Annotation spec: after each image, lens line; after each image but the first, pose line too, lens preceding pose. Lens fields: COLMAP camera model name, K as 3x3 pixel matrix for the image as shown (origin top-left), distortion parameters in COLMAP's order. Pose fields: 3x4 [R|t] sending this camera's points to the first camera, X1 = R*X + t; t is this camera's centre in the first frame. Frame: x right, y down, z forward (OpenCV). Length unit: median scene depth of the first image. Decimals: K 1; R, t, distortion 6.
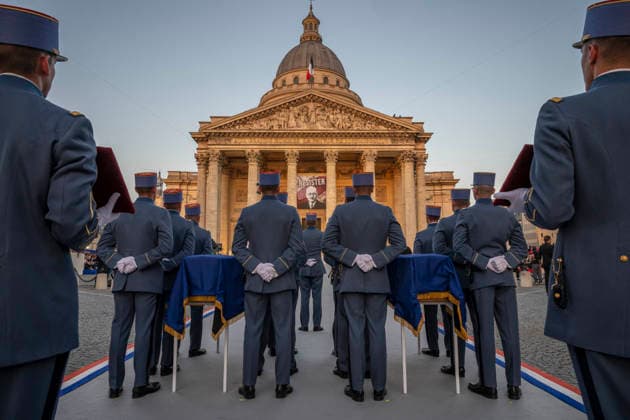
lens RADIAL K [[424.2, 0, 313.9], [0, 424.2, 210.2], [0, 0, 1]] dist [0.000325, 0.001055]
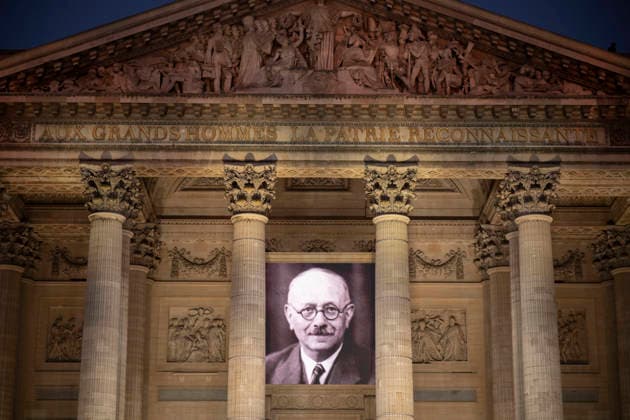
lens RADIAL K [[1265.6, 0, 313.4], [0, 1265.6, 210.0], [0, 0, 1]] dist [-0.002228, 0.166632]
pose [[0.999998, 0.002076, 0.000193, -0.010294], [-0.002014, 0.985624, -0.168942, 0.024285], [-0.000541, 0.168941, 0.985626, 0.193764]]
